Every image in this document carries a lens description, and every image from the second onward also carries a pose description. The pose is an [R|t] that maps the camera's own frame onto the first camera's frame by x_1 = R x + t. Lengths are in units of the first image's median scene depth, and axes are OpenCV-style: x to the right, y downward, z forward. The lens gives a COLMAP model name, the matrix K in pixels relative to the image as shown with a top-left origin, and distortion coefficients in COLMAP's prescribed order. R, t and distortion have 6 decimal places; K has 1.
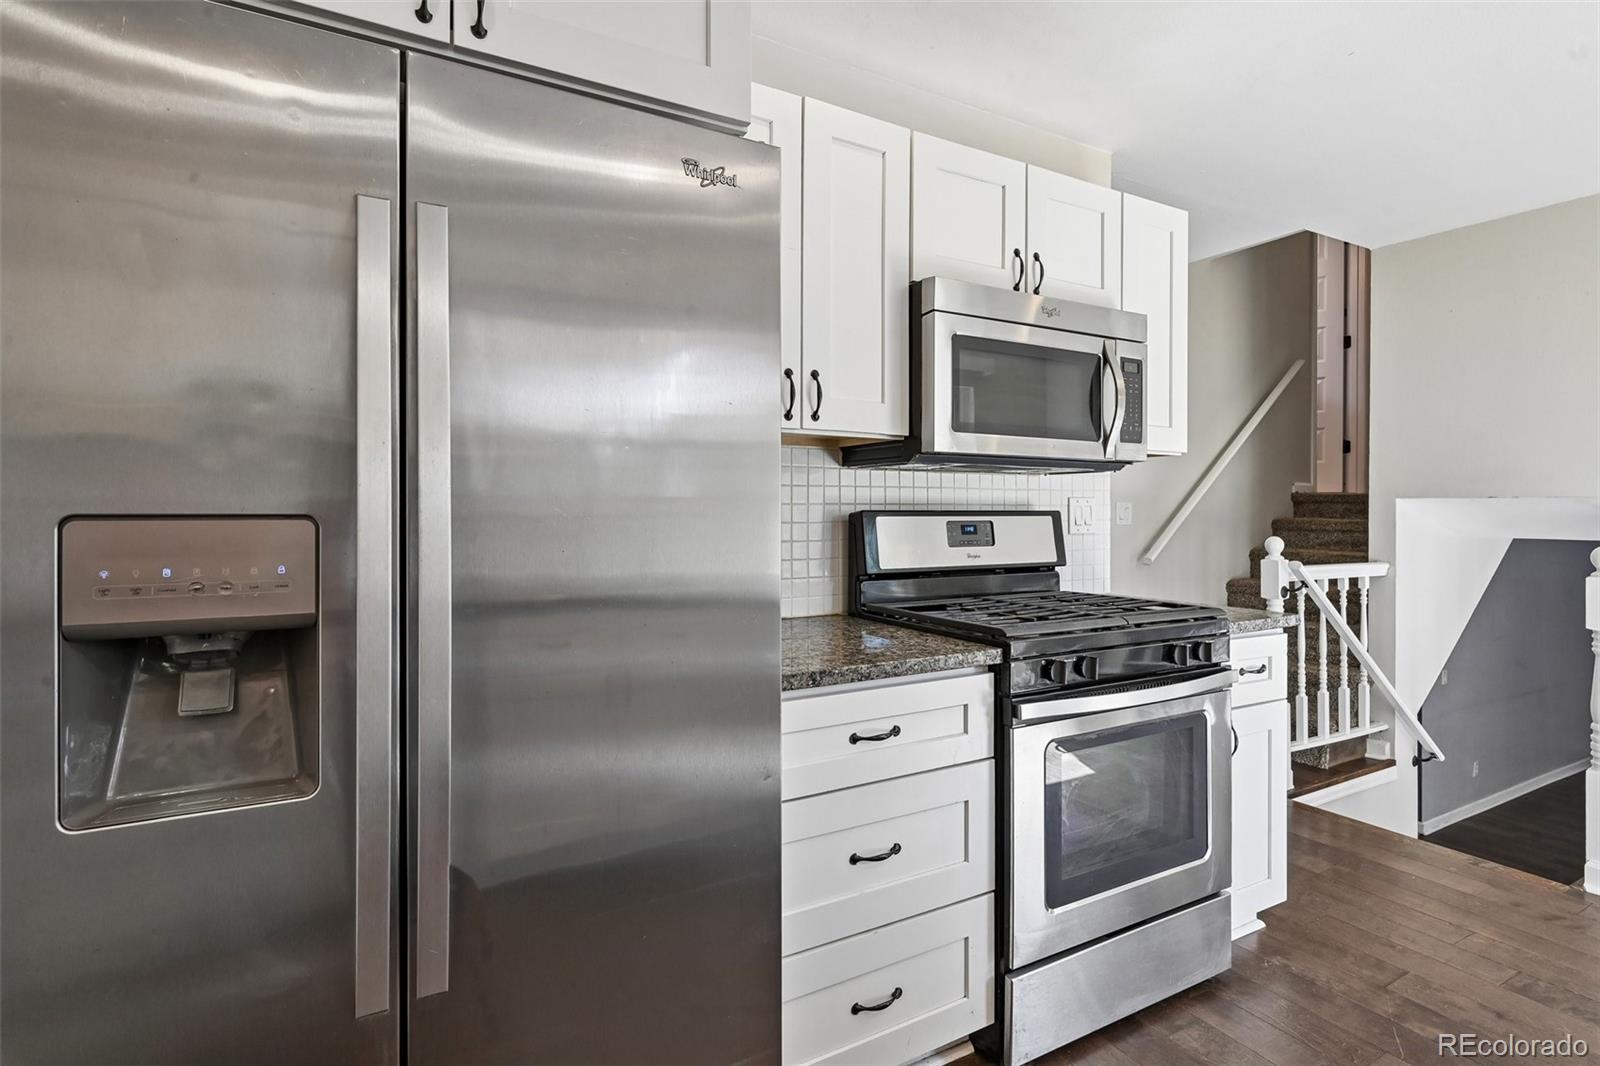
lens RADIAL K [[800.7, 0, 805.6], [0, 800.7, 515.5], [0, 0, 1]] dist [-0.000304, -0.000033]
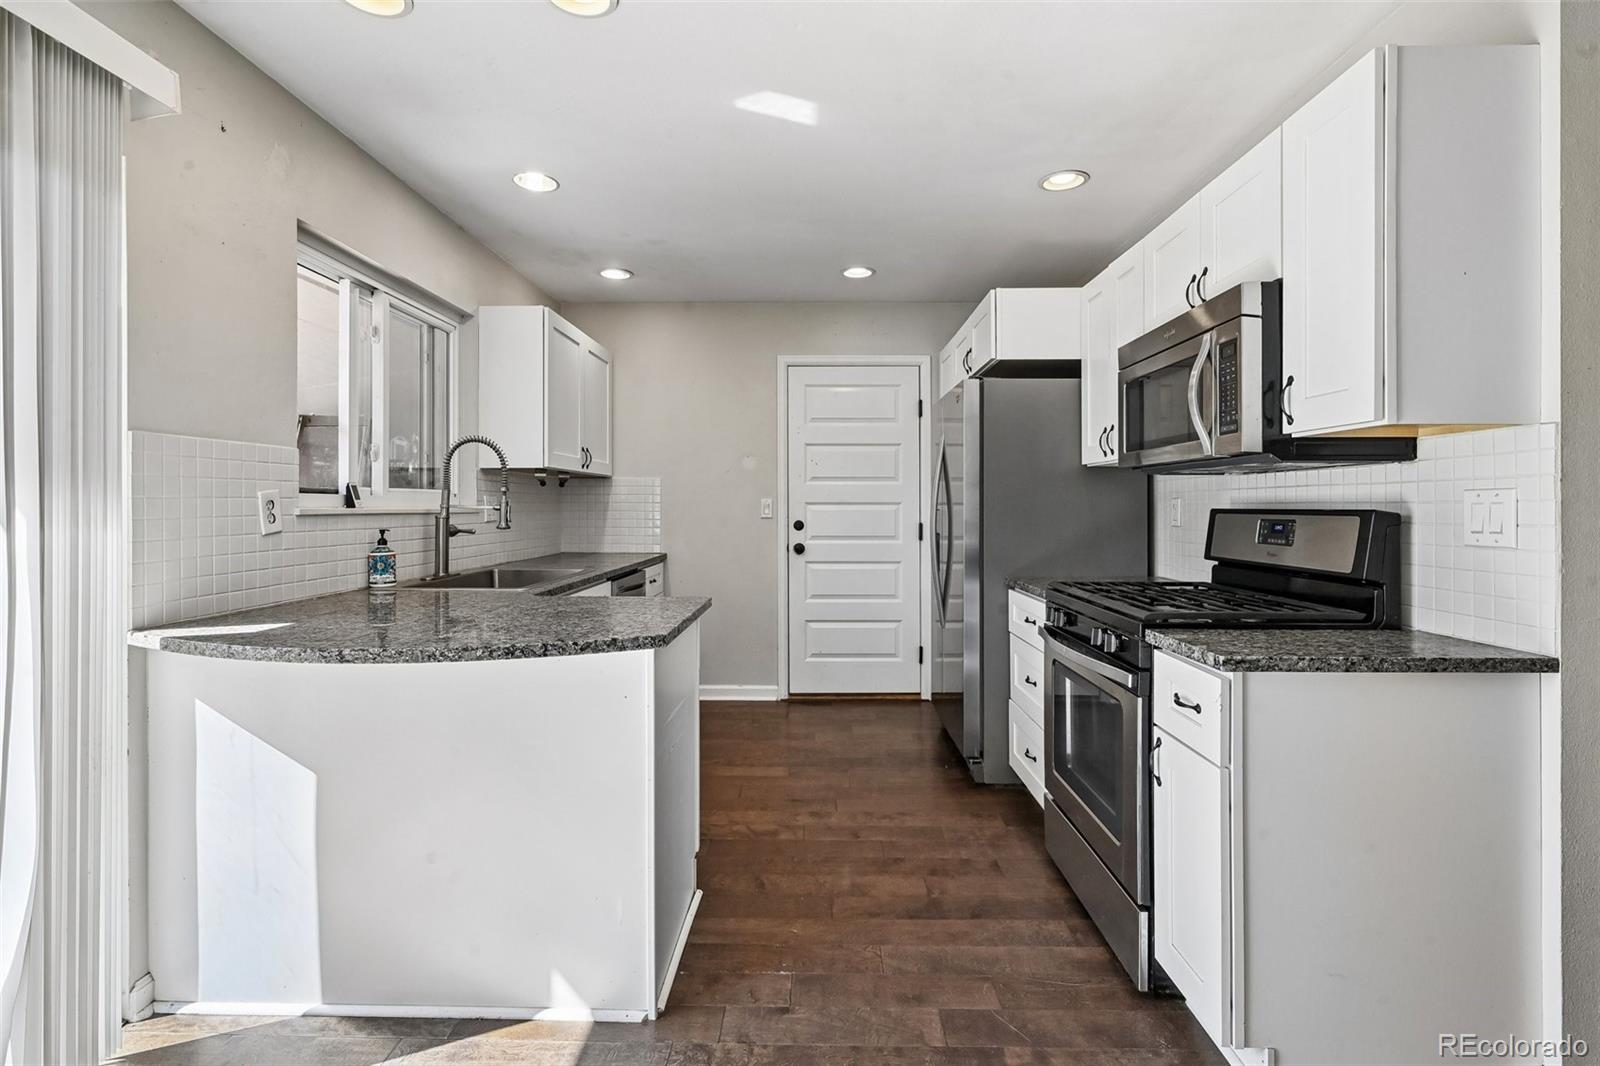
lens RADIAL K [[742.5, 0, 809.8], [0, 742.5, 503.8], [0, 0, 1]] dist [-0.003403, -0.000266]
pose [[-0.504389, -0.003430, -0.863470, 1.400126], [-0.005972, 0.999982, -0.000484, -0.009331], [0.863456, 0.004912, -0.504400, 1.036141]]
